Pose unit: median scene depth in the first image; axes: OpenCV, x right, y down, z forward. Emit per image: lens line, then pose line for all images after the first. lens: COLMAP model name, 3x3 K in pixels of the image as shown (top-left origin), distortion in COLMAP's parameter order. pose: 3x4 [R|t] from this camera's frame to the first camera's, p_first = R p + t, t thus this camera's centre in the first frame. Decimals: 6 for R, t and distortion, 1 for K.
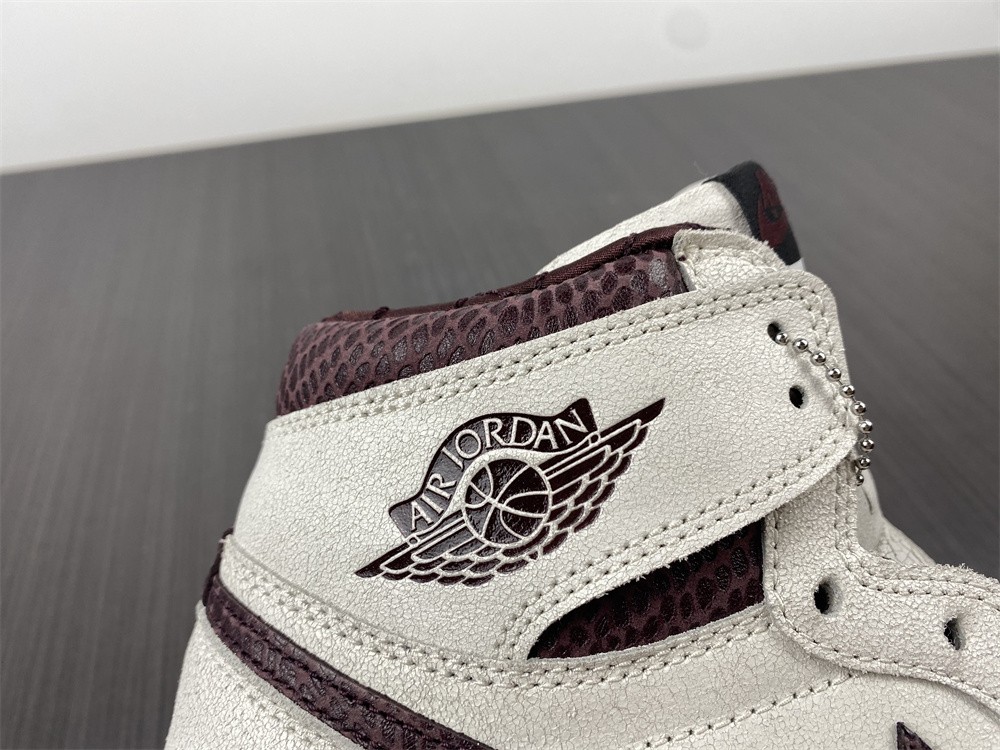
lens RADIAL K [[771.1, 0, 483.7], [0, 771.1, 363.1], [0, 0, 1]] dist [-0.001871, -0.003461]
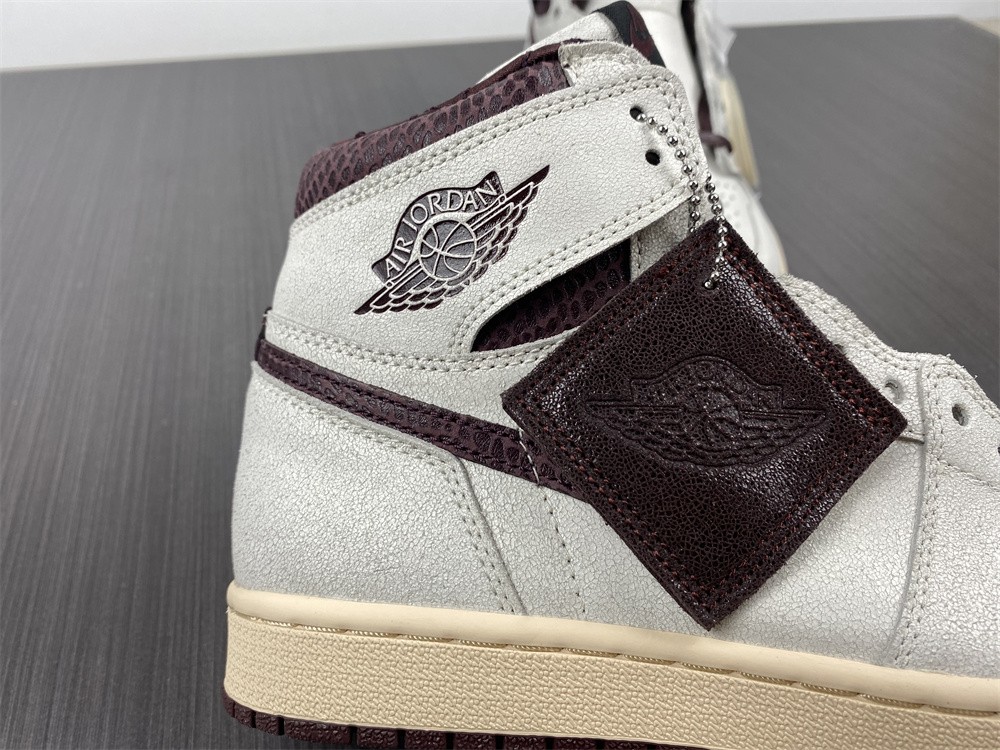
lens RADIAL K [[771.1, 0, 497.3], [0, 771.1, 364.6], [0, 0, 1]] dist [-0.001871, -0.003461]
pose [[0.995036, -0.078668, -0.060942, 0.191952], [0.087477, 0.983425, 0.158815, 0.168444], [0.047438, -0.163358, 0.985426, -0.460357]]
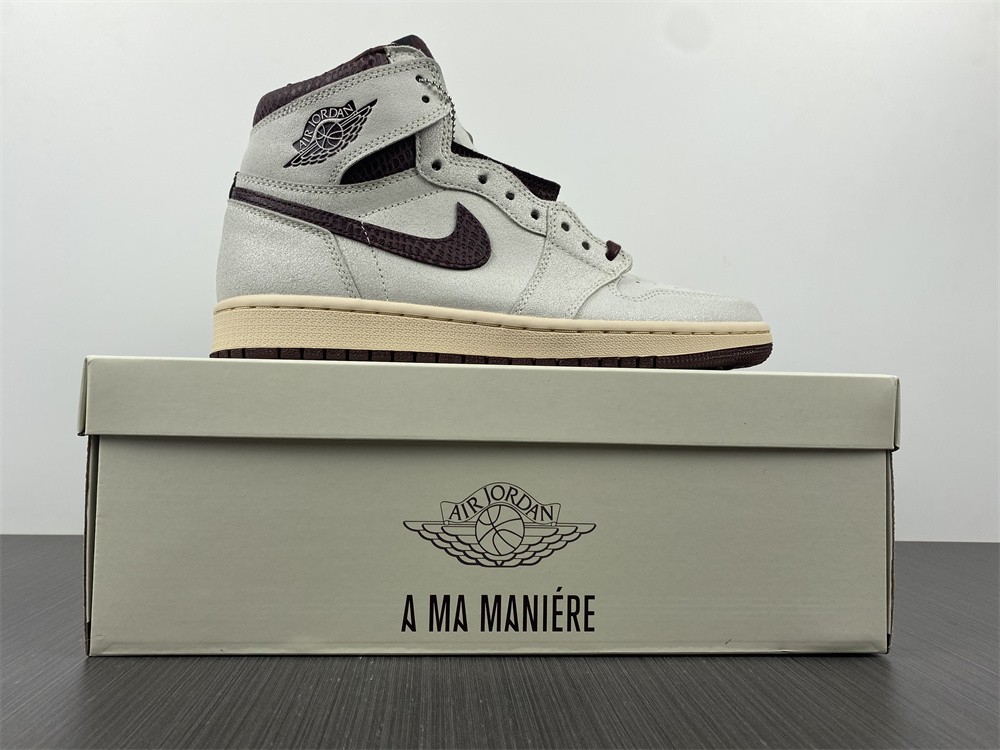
lens RADIAL K [[771.1, 0, 508.4], [0, 771.1, 378.4], [0, 0, 1]] dist [-0.001871, -0.003461]
pose [[0.994902, -0.056057, 0.083829, 0.427552], [0.041636, 0.985444, 0.164822, 0.655205], [-0.091849, -0.160491, 0.982754, -2.263469]]
